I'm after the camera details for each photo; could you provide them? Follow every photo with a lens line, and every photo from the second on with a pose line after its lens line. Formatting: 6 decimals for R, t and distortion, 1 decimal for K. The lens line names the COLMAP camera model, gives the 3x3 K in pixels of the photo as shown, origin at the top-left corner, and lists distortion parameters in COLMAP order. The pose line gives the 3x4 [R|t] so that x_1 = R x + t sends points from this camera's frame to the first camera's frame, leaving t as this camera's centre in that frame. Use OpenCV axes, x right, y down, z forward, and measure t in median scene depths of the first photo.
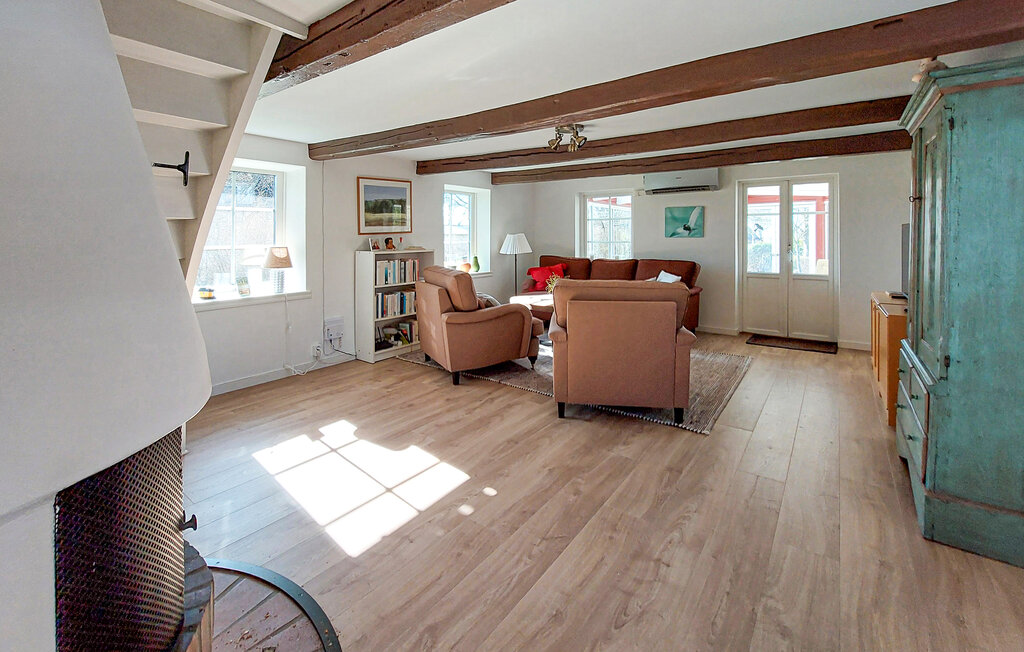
lens RADIAL K [[443.3, 0, 492.2], [0, 443.3, 242.3], [0, 0, 1]] dist [-0.000524, -0.000149]
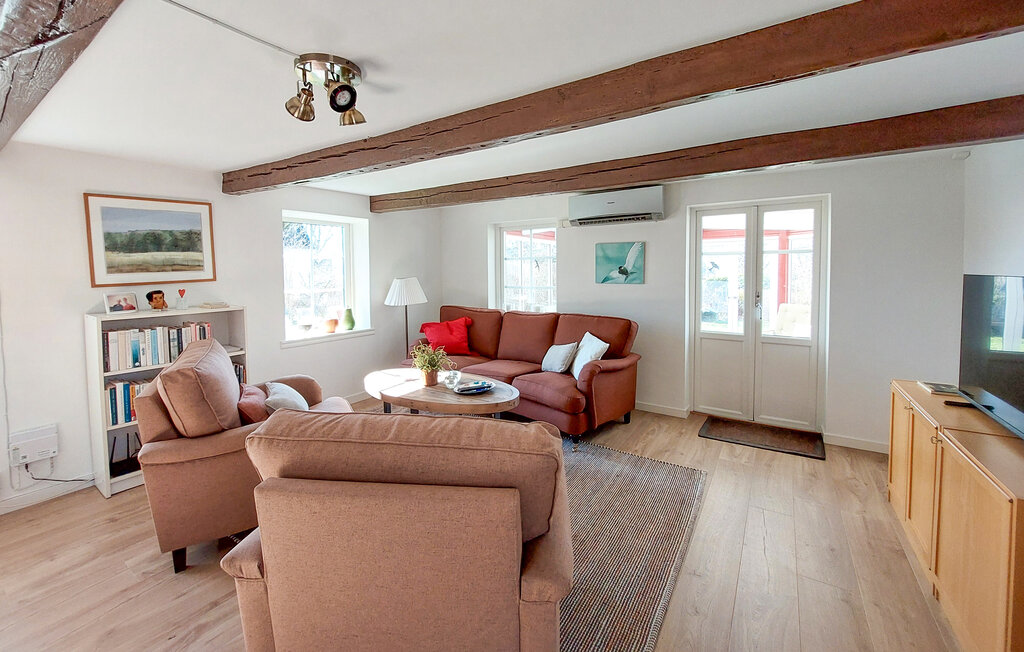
lens RADIAL K [[412.4, 0, 498.7], [0, 412.4, 283.5], [0, 0, 1]] dist [-0.013564, -0.000021]
pose [[0.997977, -0.004483, 0.063413, 0.209786], [0.003168, 0.999778, 0.020831, -0.030163], [-0.063492, -0.020588, 0.997770, 0.364491]]
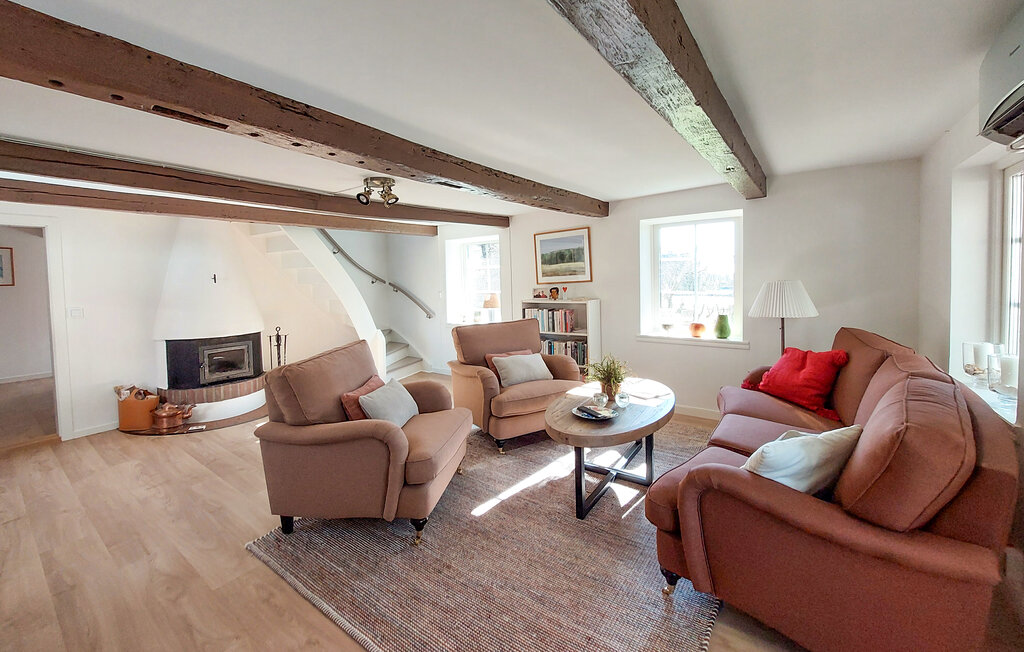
lens RADIAL K [[409.3, 0, 508.5], [0, 409.3, 292.1], [0, 0, 1]] dist [-0.000243, 0.000165]
pose [[0.021457, 0.040667, -0.998942, 0.695005], [0.014355, 0.999057, 0.040980, -0.038812], [0.999667, -0.015219, 0.020853, 0.826592]]
